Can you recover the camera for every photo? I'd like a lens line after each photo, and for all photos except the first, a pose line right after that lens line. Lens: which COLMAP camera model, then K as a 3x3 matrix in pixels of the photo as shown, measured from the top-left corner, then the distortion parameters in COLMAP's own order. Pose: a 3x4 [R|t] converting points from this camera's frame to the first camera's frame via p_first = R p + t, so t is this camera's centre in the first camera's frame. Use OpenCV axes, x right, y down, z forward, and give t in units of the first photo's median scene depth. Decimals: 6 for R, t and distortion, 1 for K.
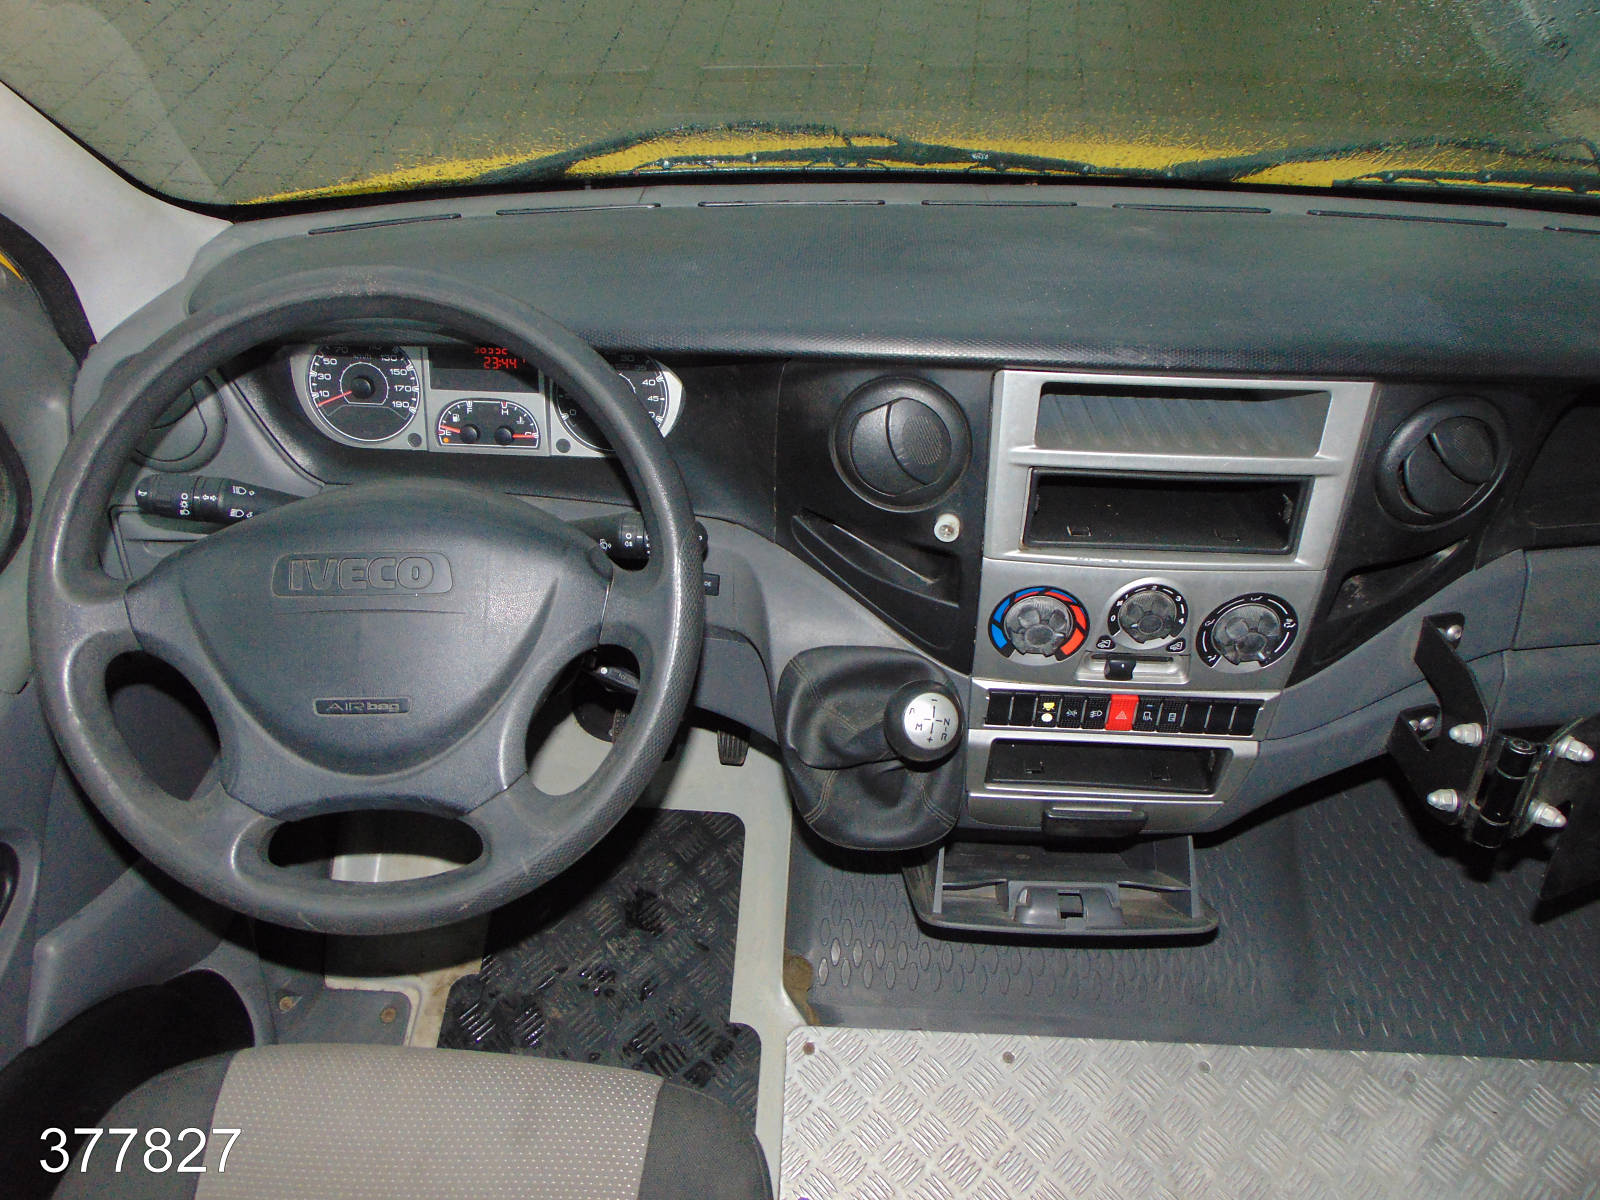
lens RADIAL K [[1187.1, 0, 796.7], [0, 1187.1, 601.3], [0, 0, 1]] dist [-0.034234, 0.043136]
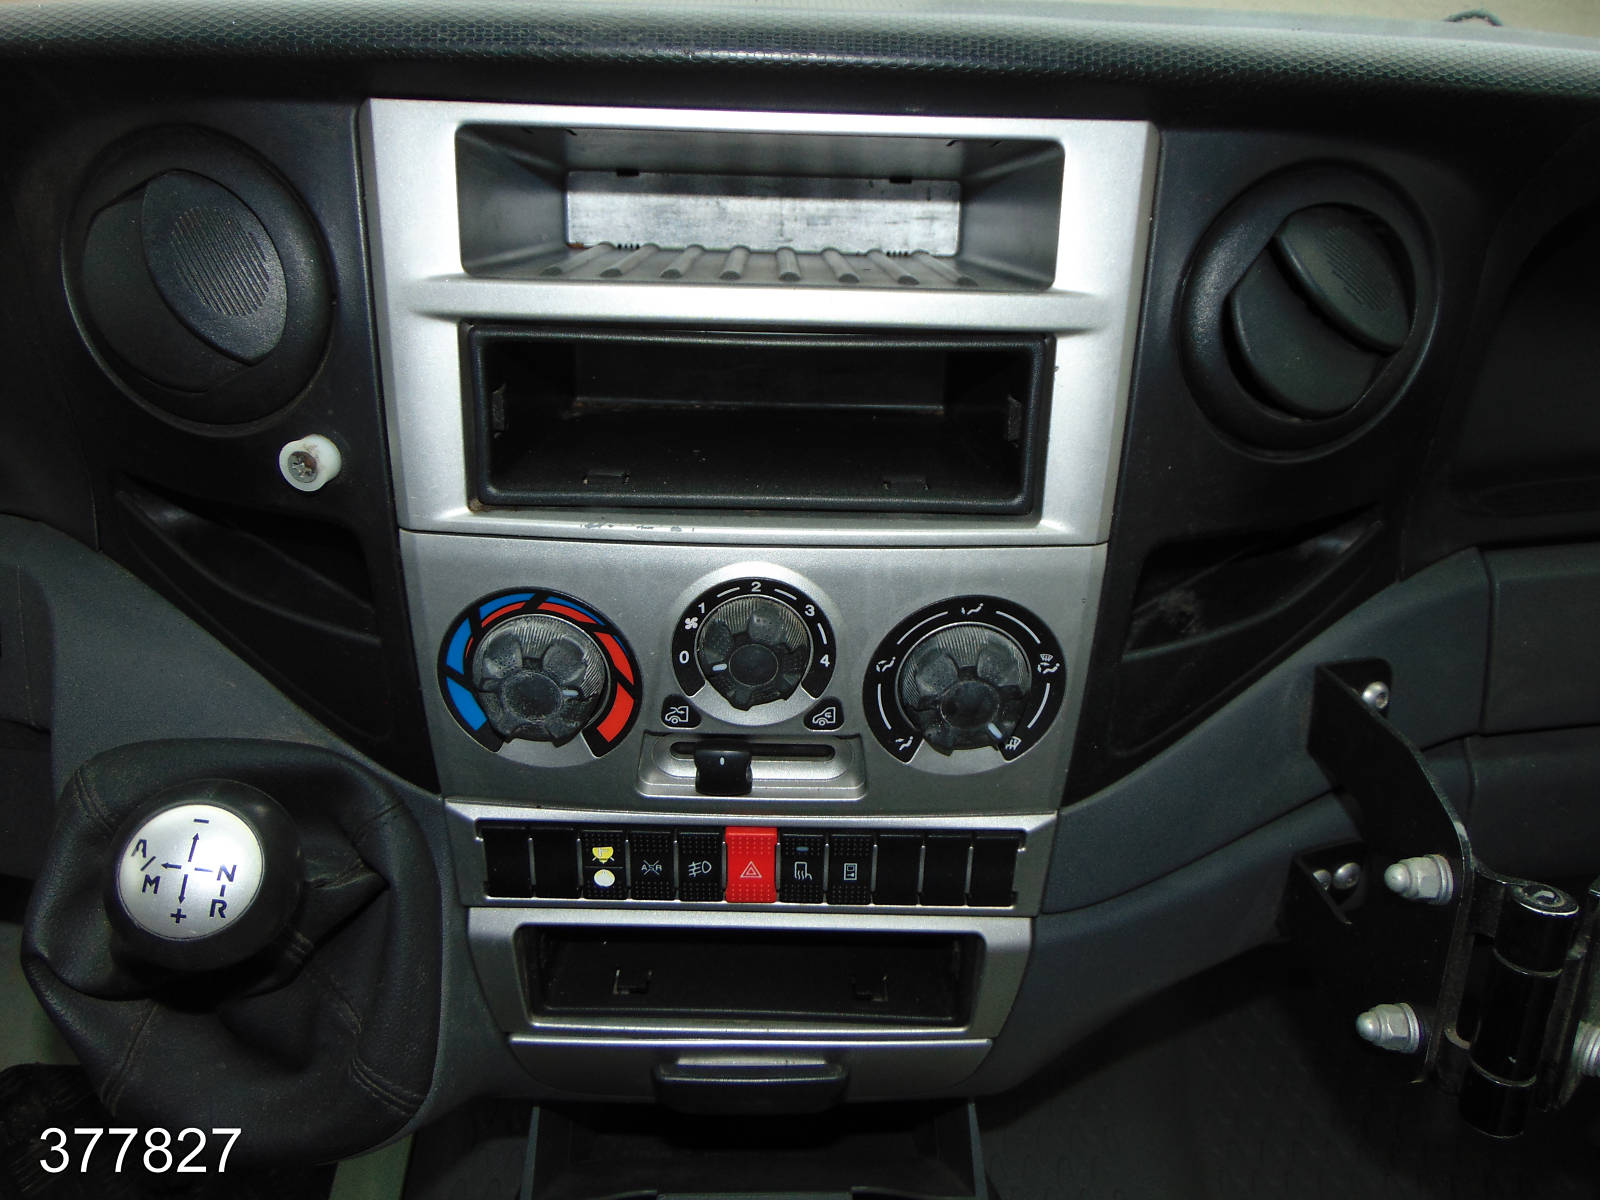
lens RADIAL K [[1187.1, 0, 796.1], [0, 1187.1, 596.0], [0, 0, 1]] dist [-0.034234, 0.043136]
pose [[0.998500, -0.011776, 0.053477, 0.283315], [0.021430, 0.982743, -0.183730, 0.078759], [-0.050391, 0.184601, 0.981521, 0.508456]]
